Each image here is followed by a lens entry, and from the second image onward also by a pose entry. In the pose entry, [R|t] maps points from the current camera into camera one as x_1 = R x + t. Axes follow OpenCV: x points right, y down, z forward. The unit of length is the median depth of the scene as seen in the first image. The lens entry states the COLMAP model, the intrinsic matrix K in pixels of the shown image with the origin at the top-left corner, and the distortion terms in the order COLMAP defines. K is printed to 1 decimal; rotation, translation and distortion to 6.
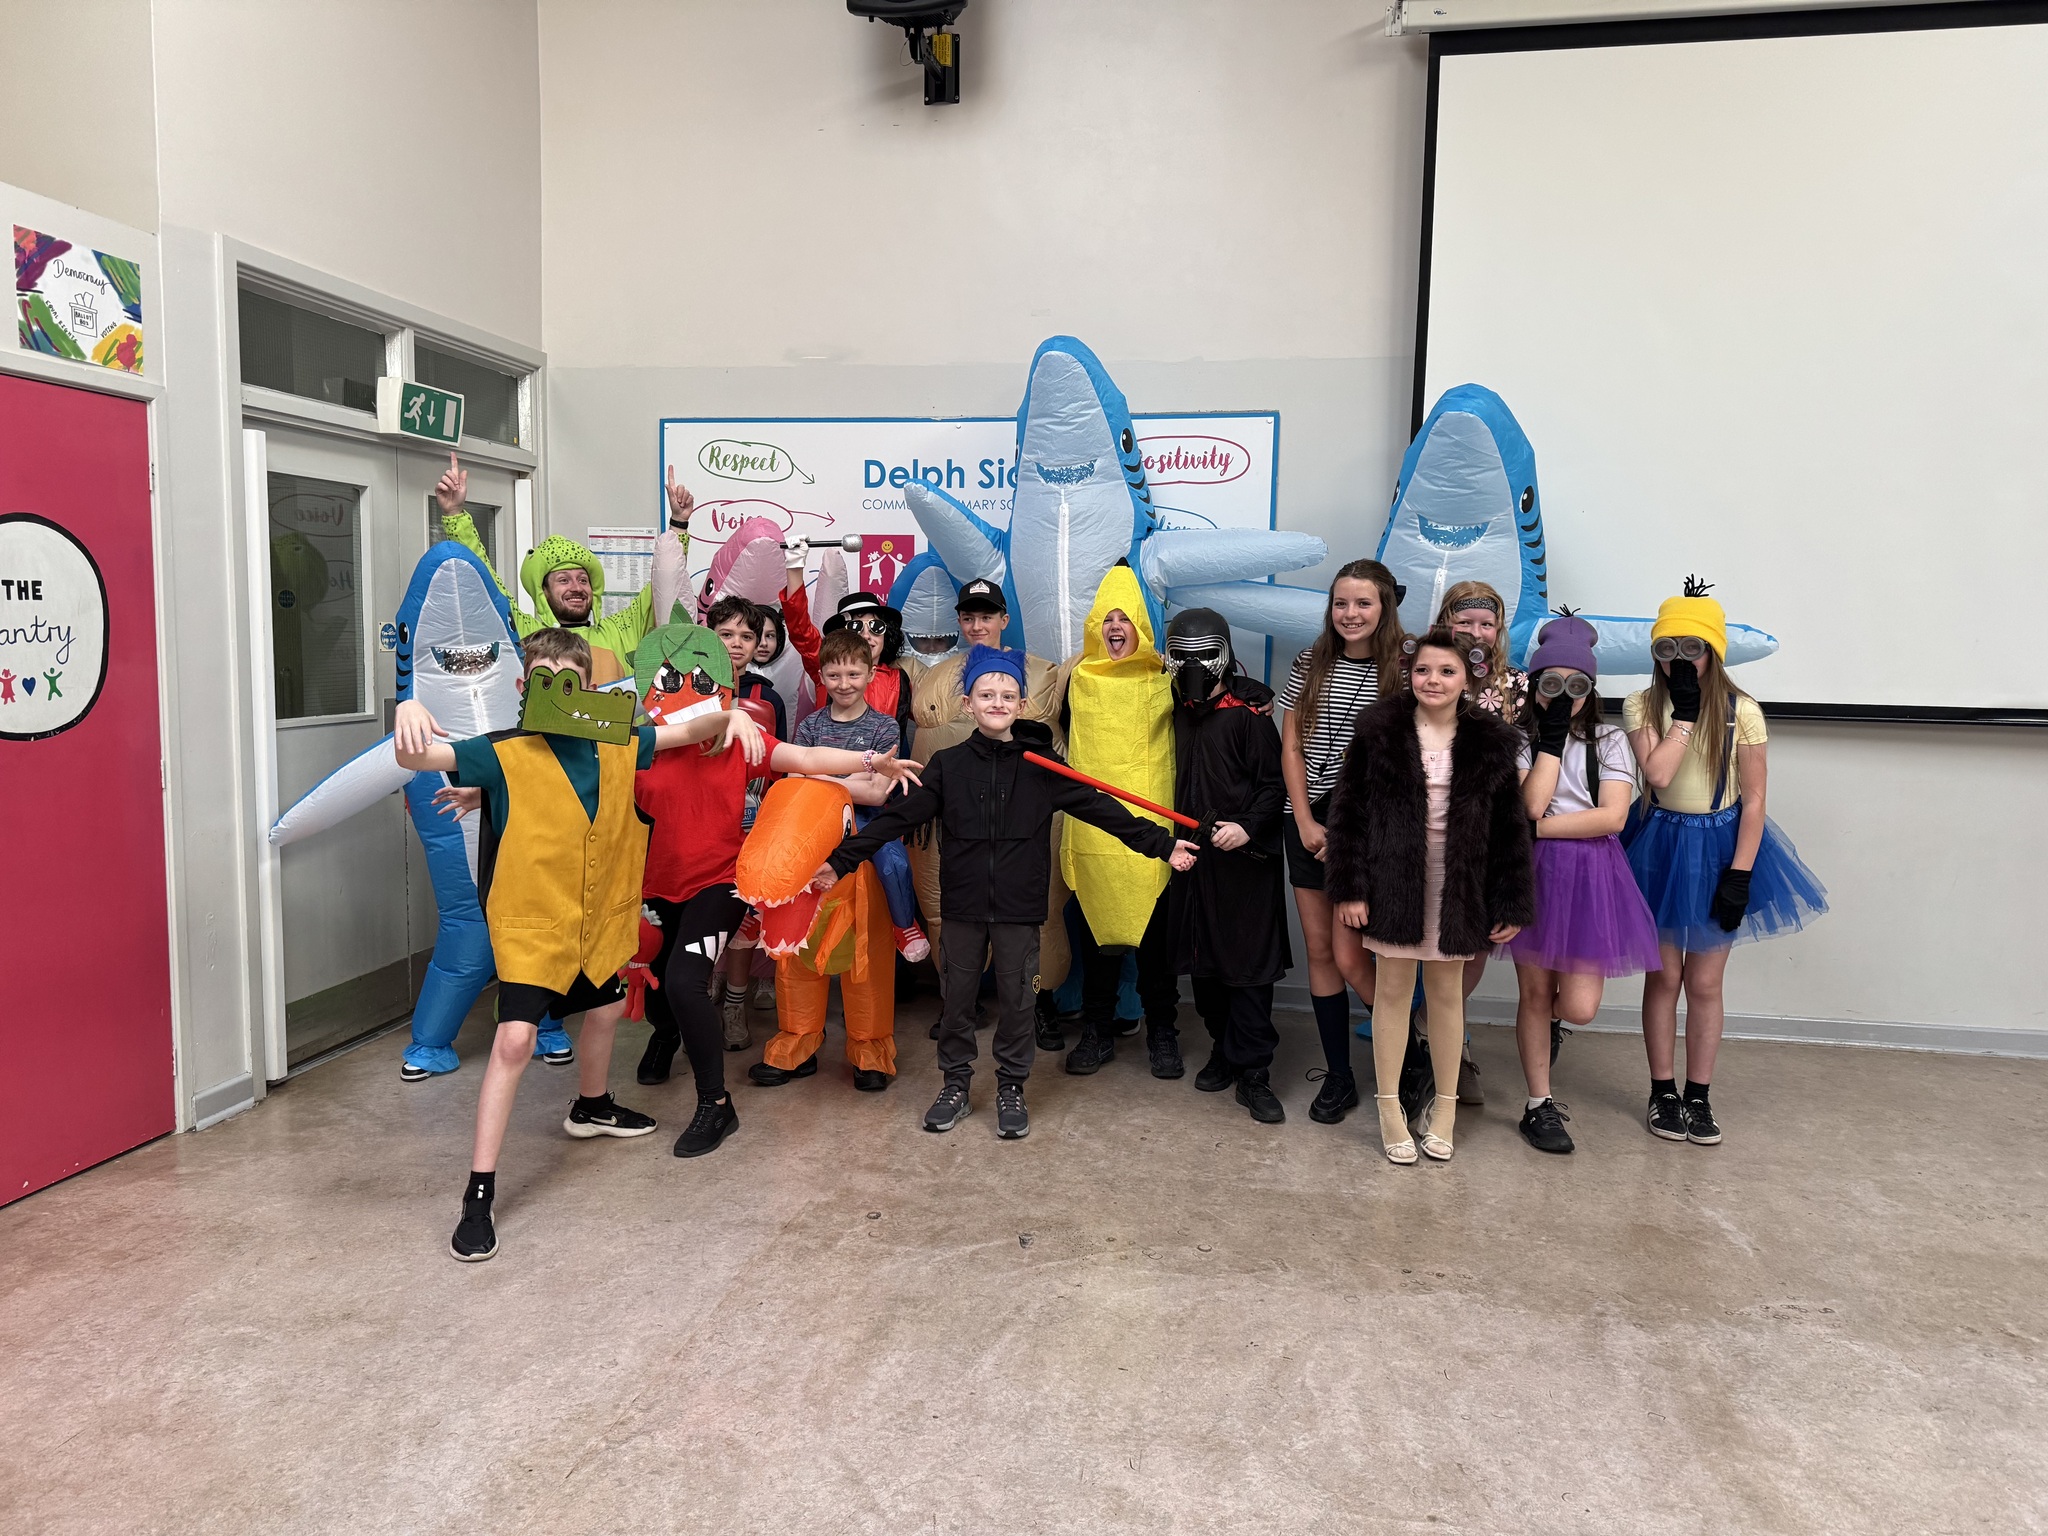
lens RADIAL K [[1490.0, 0, 1079.4], [0, 1490.0, 775.9], [0, 0, 1]] dist [0.026025, -0.031645]
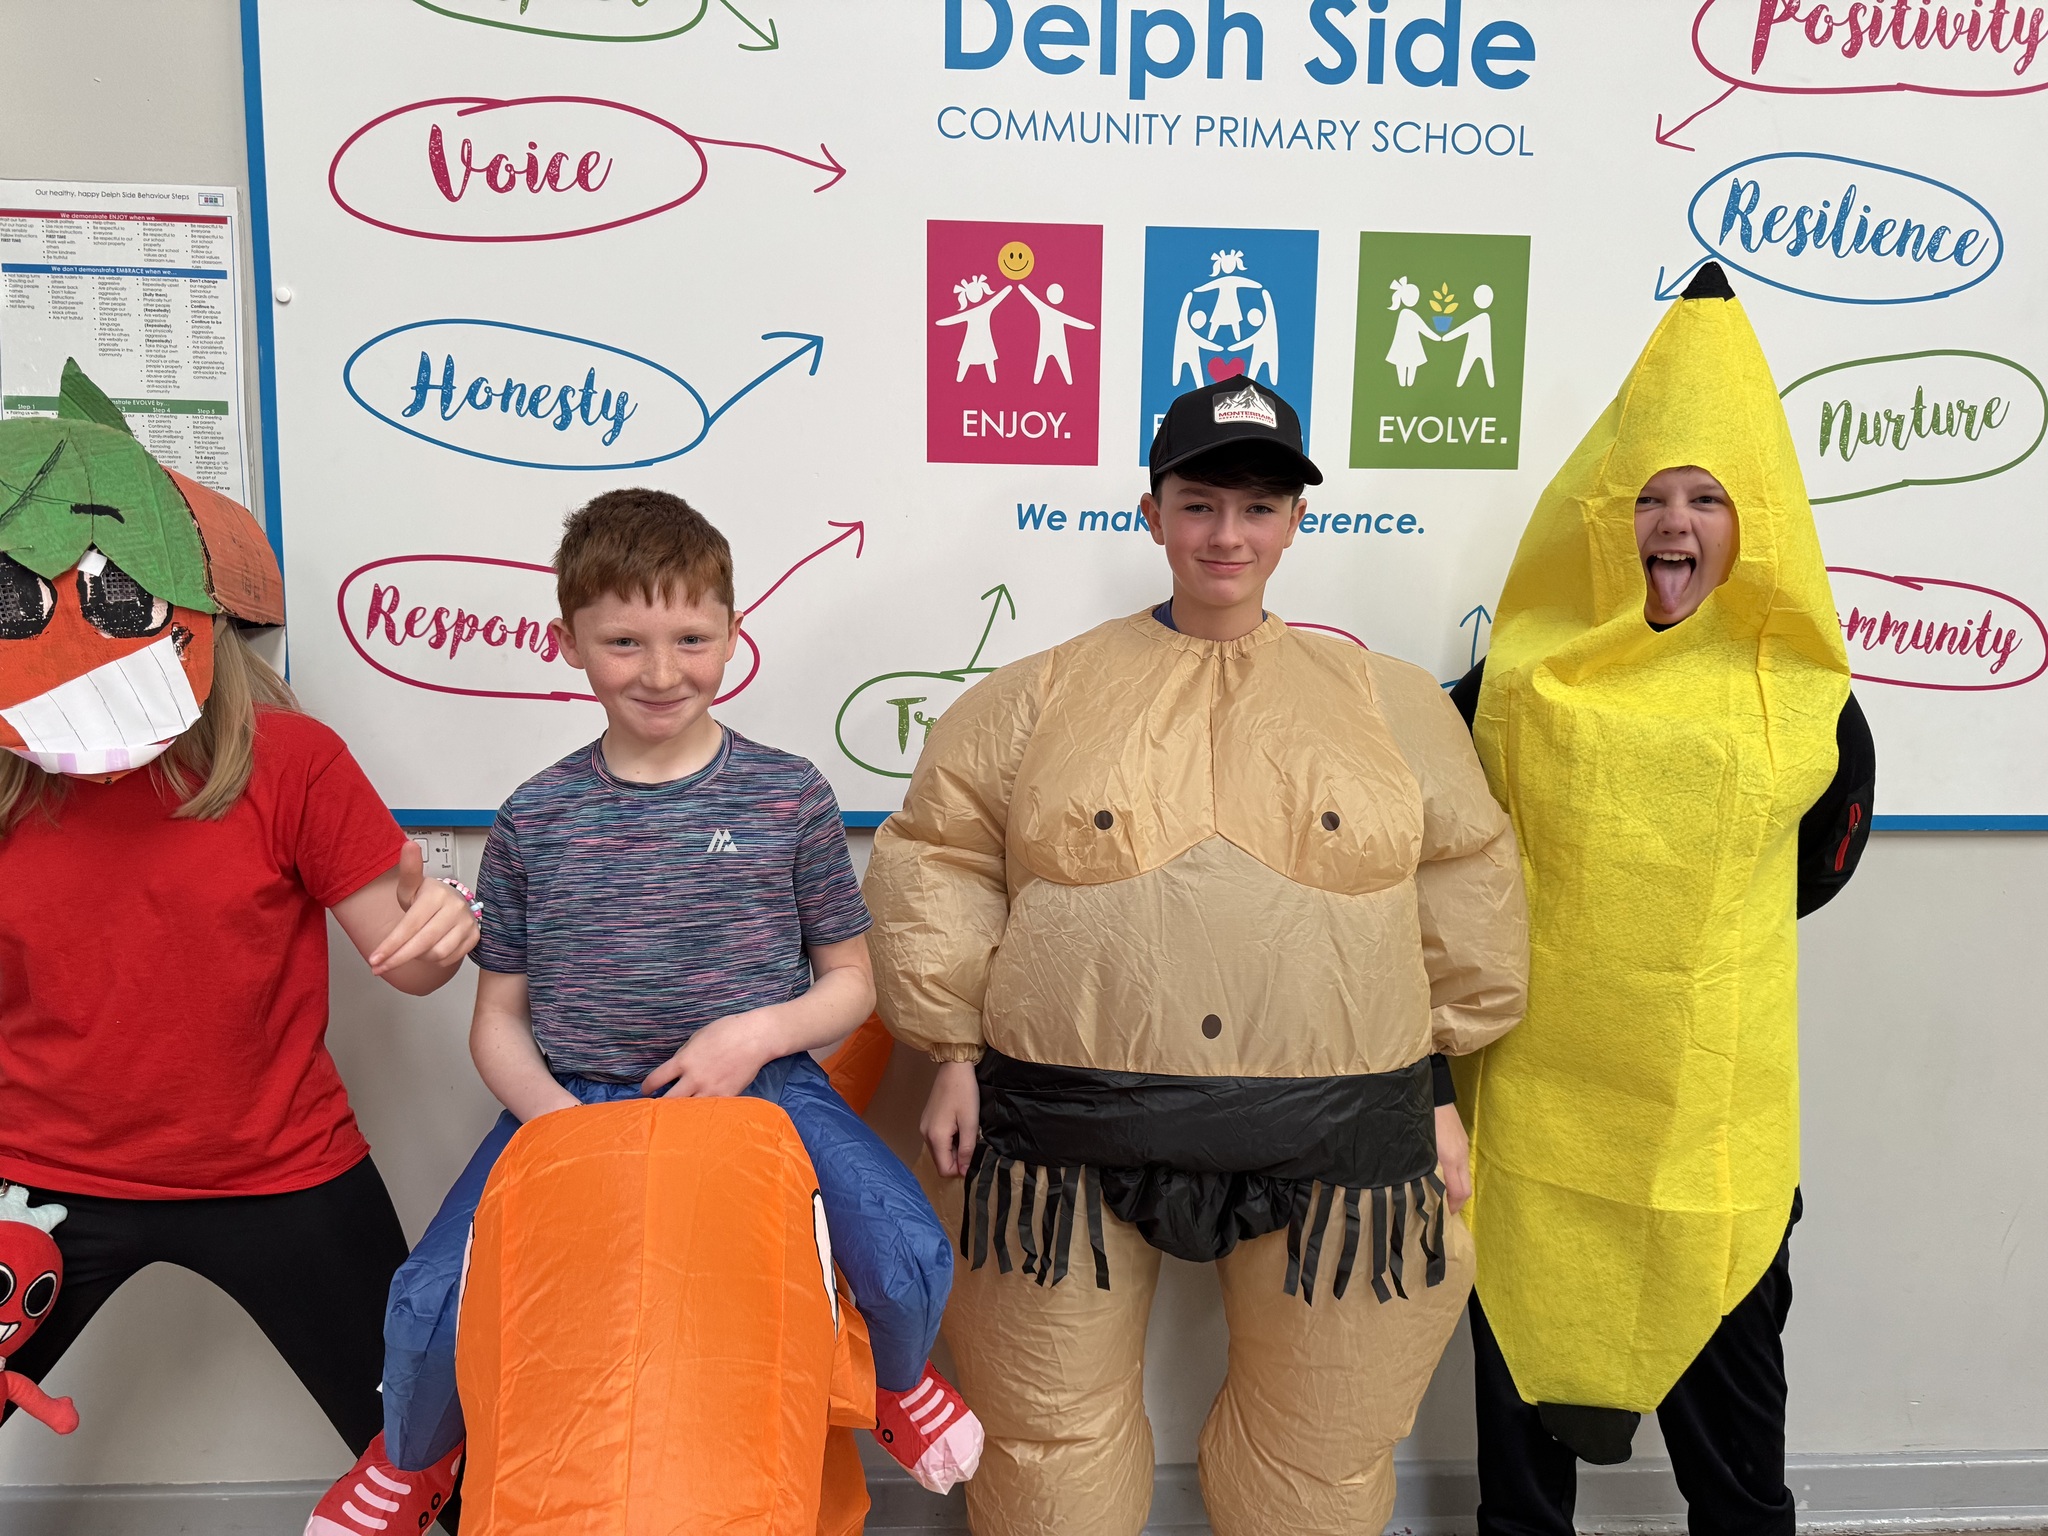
lens RADIAL K [[1490.0, 0, 1040.3], [0, 1490.0, 761.2], [0, 0, 1]] dist [0.026025, -0.031645]
pose [[0.976178, -0.028235, 0.215125, -0.197075], [0.023857, 0.999453, 0.022922, -0.053179], [-0.215655, -0.017243, 0.976317, 0.683949]]
